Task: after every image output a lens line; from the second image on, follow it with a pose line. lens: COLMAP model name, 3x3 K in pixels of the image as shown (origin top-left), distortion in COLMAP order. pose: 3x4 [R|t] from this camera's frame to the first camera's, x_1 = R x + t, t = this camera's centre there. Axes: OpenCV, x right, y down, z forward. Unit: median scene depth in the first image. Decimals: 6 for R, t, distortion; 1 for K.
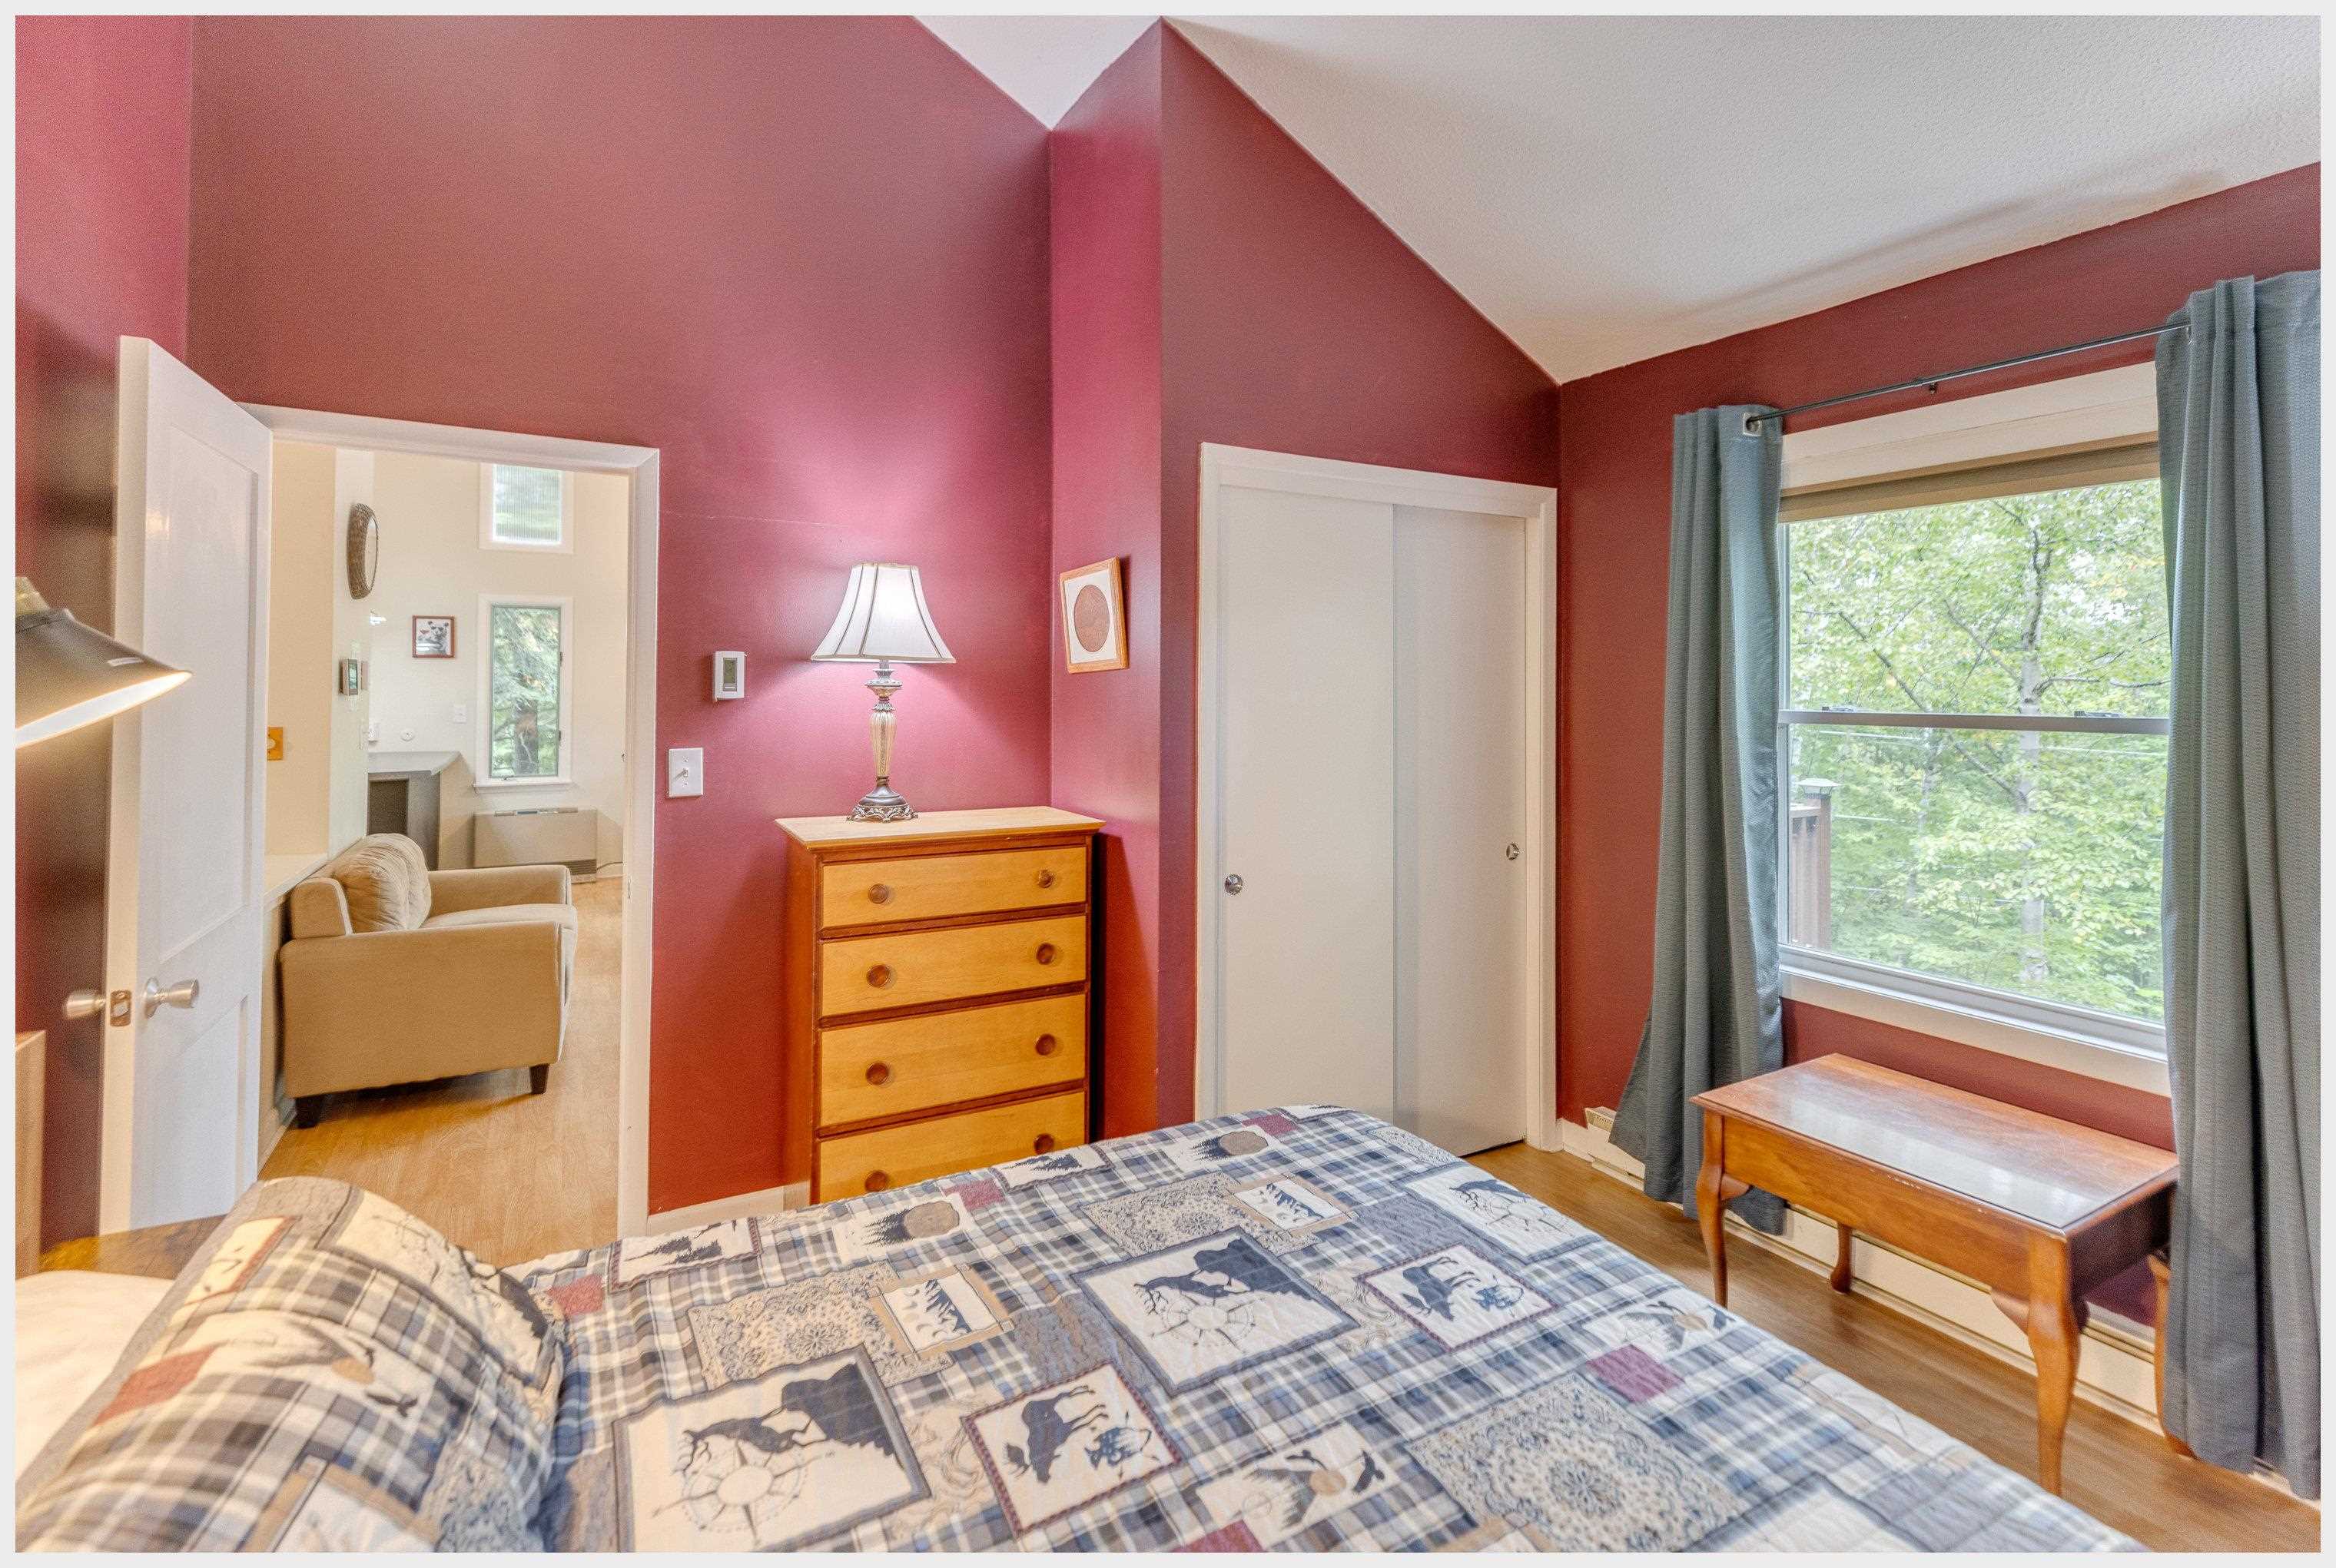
lens RADIAL K [[1093.9, 0, 1173.4], [0, 1093.9, 665.3], [0, 0, 1]] dist [-0.000762, 0.000125]
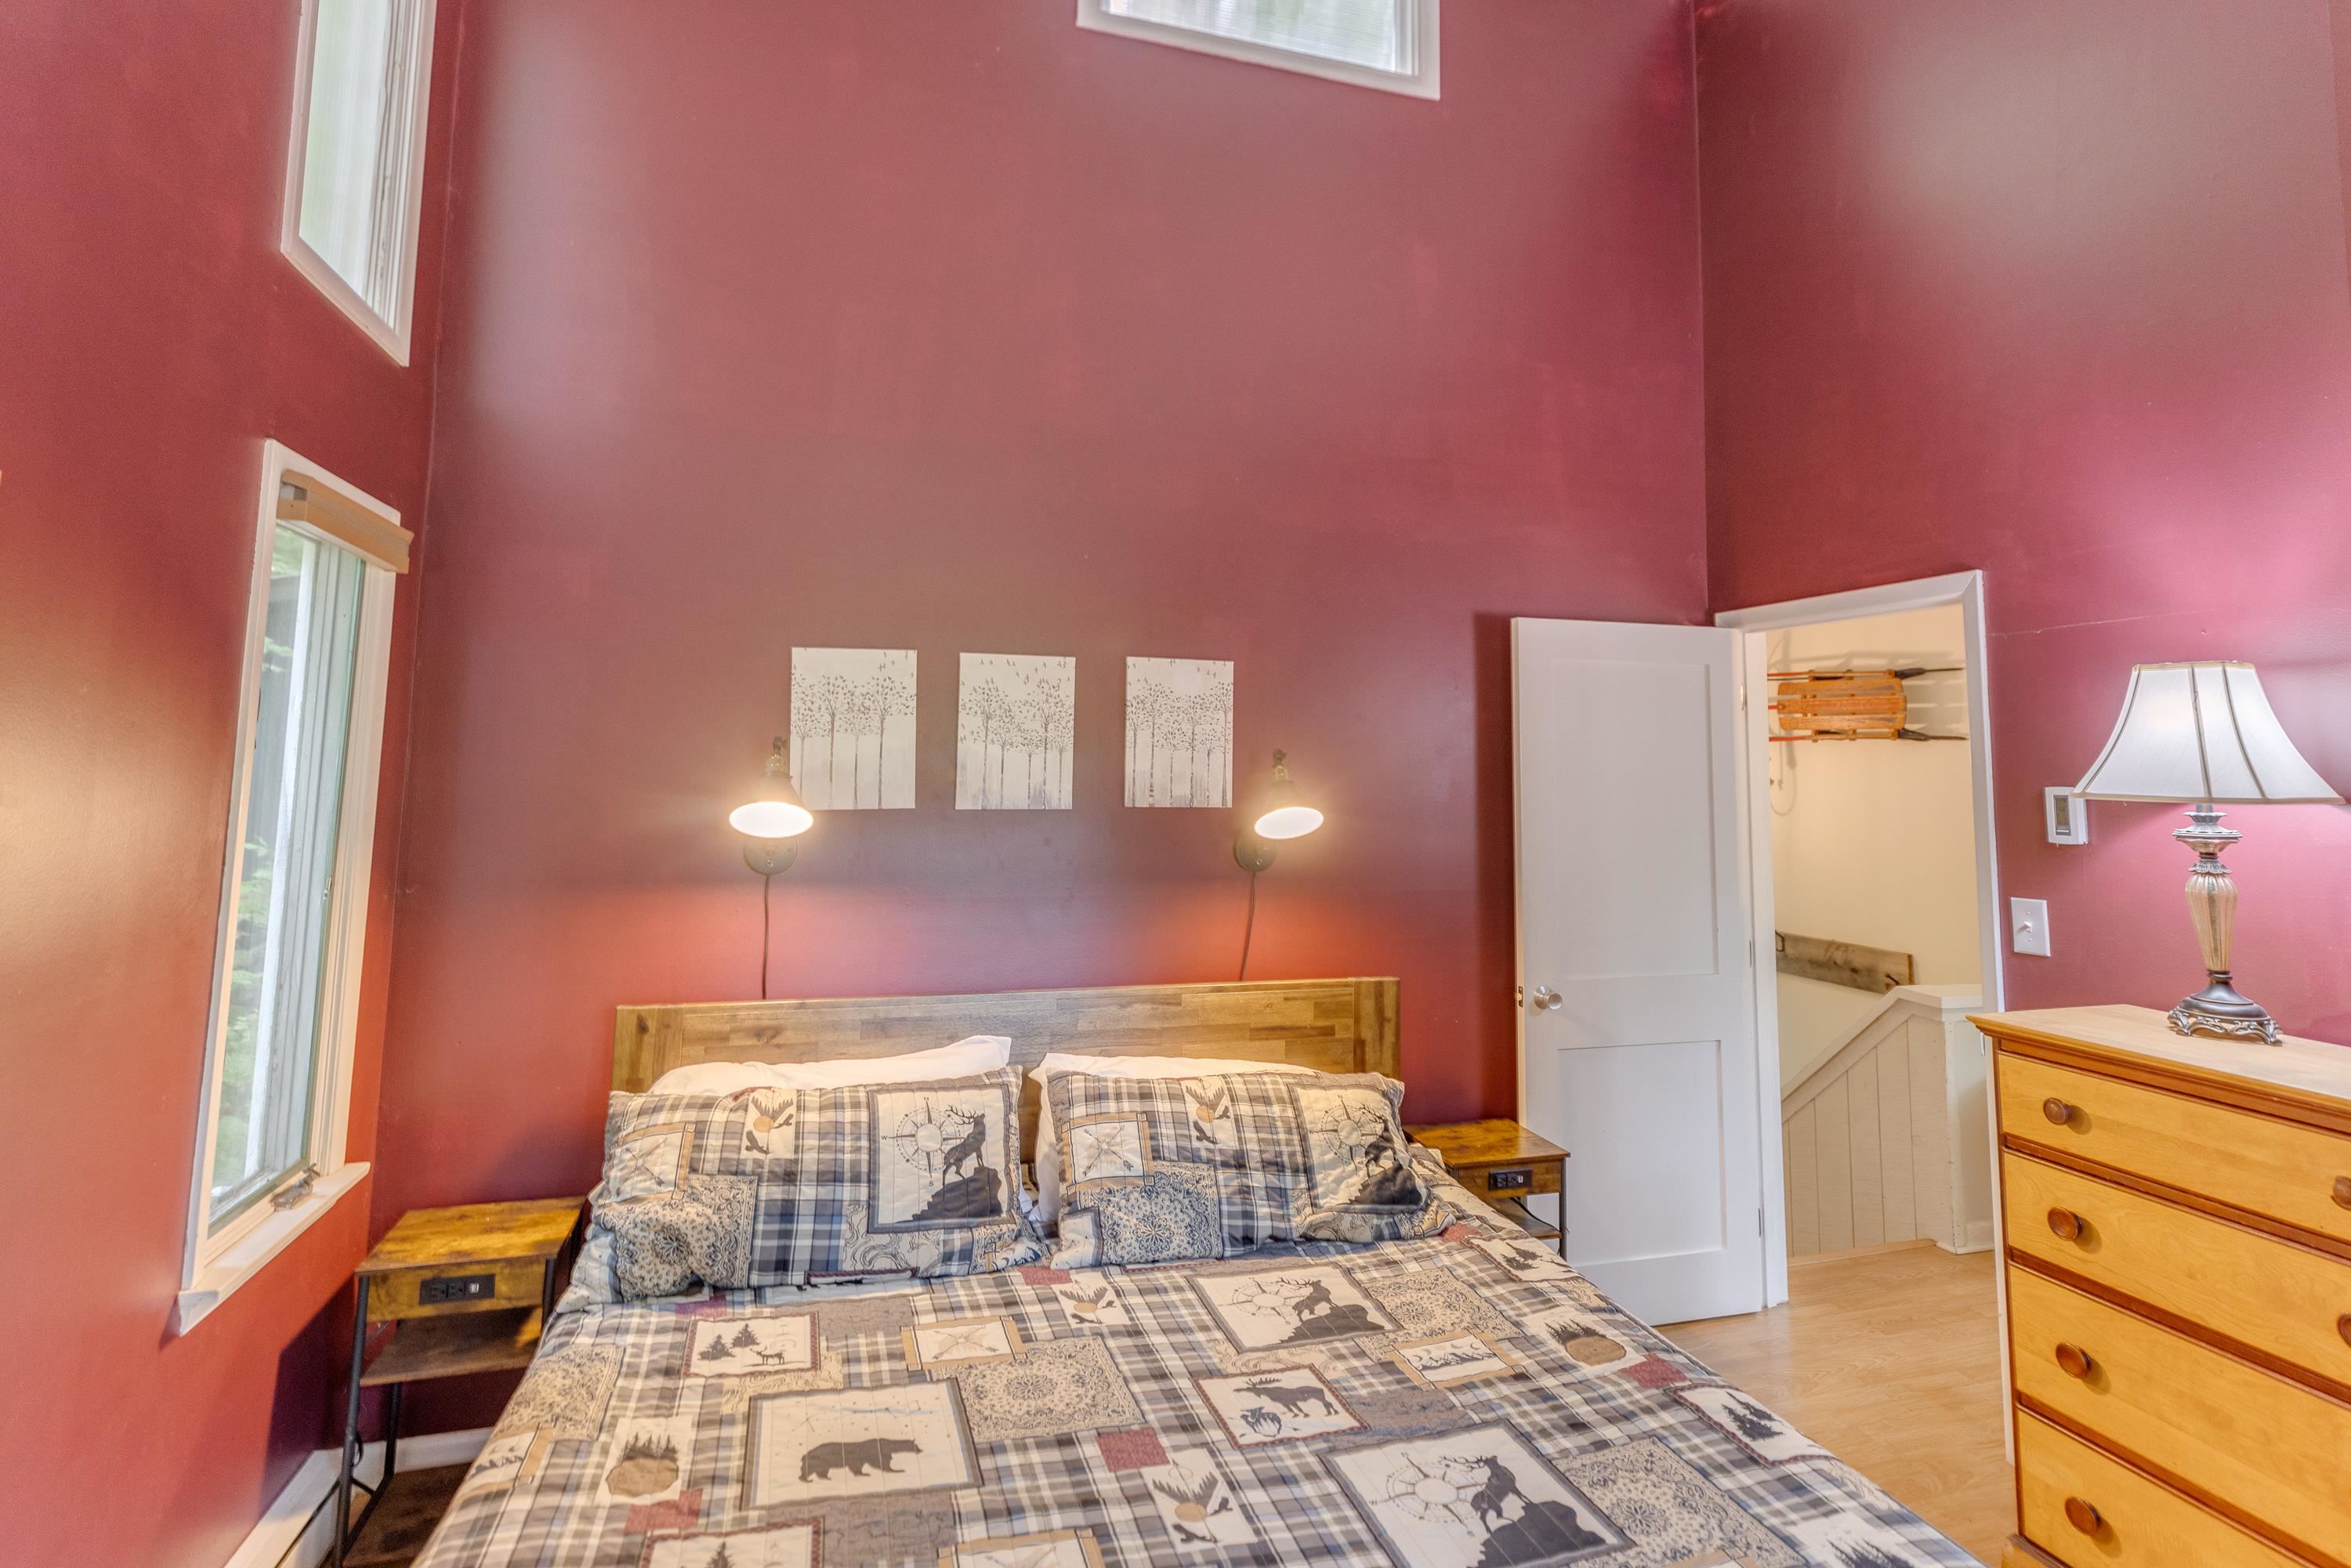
lens RADIAL K [[1156.7, 0, 1199.8], [0, 1156.7, 670.5], [0, 0, 1]] dist [-0.000399, -0.000080]
pose [[-0.222437, -0.094222, -0.970383, 1.057989], [0.003832, 0.995227, -0.097512, -0.031090], [0.974940, -0.025409, -0.221014, 0.958386]]
